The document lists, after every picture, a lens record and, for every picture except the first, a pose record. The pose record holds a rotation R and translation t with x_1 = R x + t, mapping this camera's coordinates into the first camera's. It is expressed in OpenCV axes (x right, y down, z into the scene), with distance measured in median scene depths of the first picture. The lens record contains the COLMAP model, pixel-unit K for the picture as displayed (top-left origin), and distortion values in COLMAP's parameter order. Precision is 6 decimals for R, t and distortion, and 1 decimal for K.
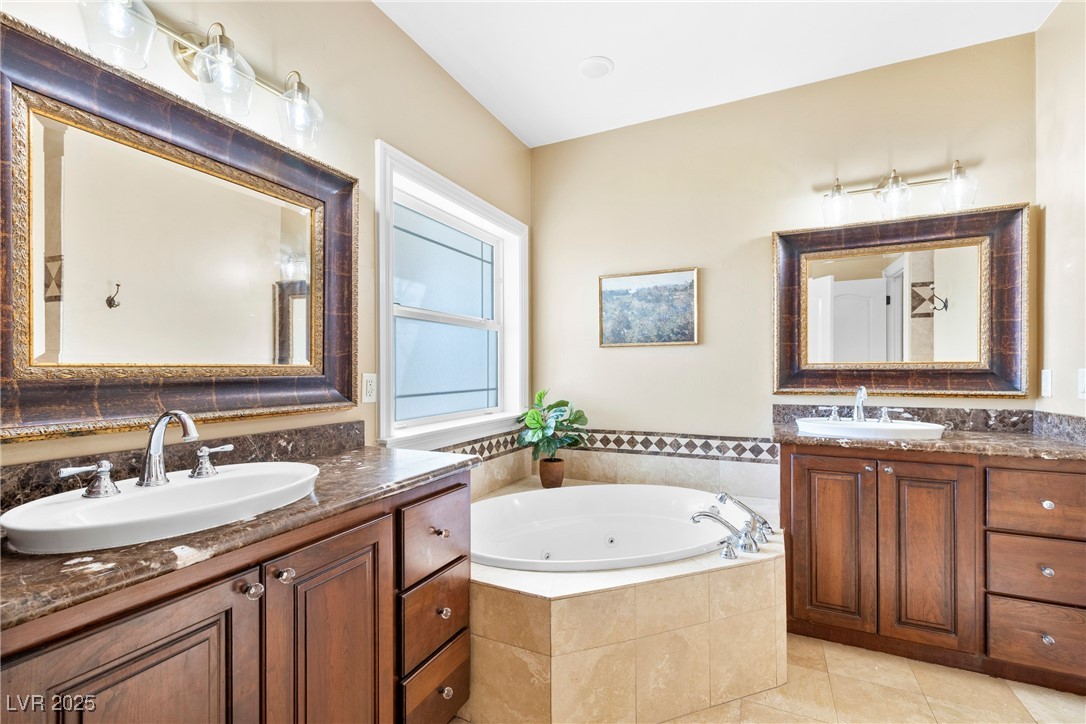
lens RADIAL K [[460.2, 0, 505.9], [0, 460.2, 376.8], [0, 0, 1]] dist [0.007081, -0.000173]
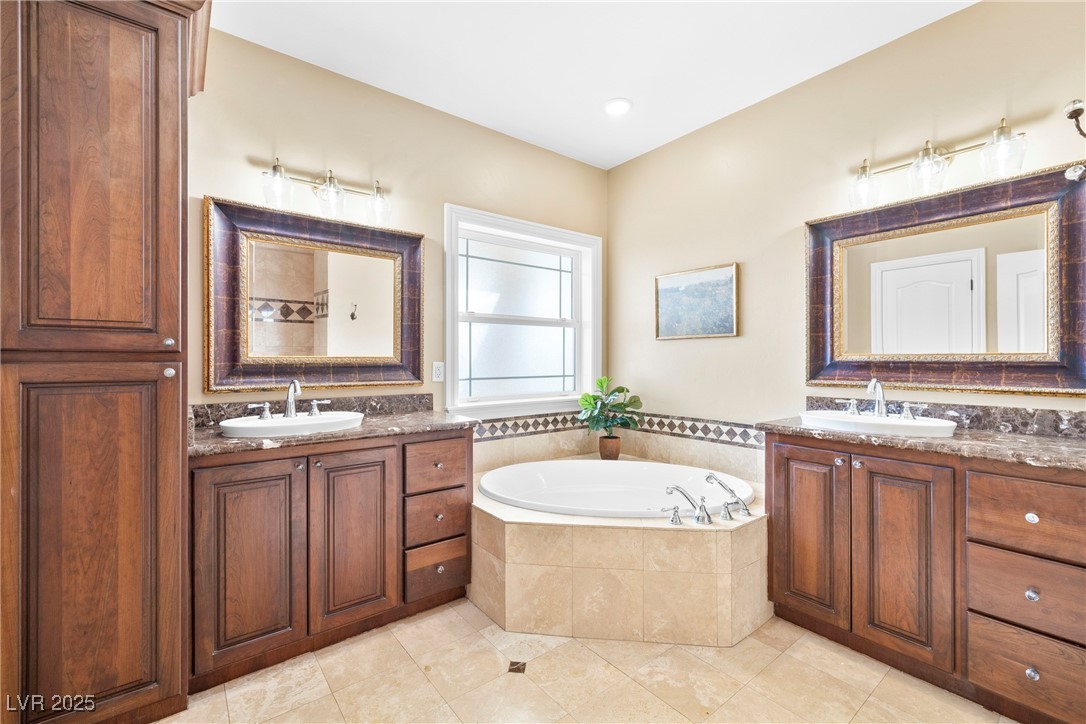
lens RADIAL K [[460.2, 0, 537.2], [0, 460.2, 364.5], [0, 0, 1]] dist [0.007081, -0.000173]
pose [[0.891444, 0.008744, -0.453047, 0.716609], [-0.009629, 0.999954, 0.000353, -0.003222], [0.453029, 0.004047, 0.891487, -0.191909]]
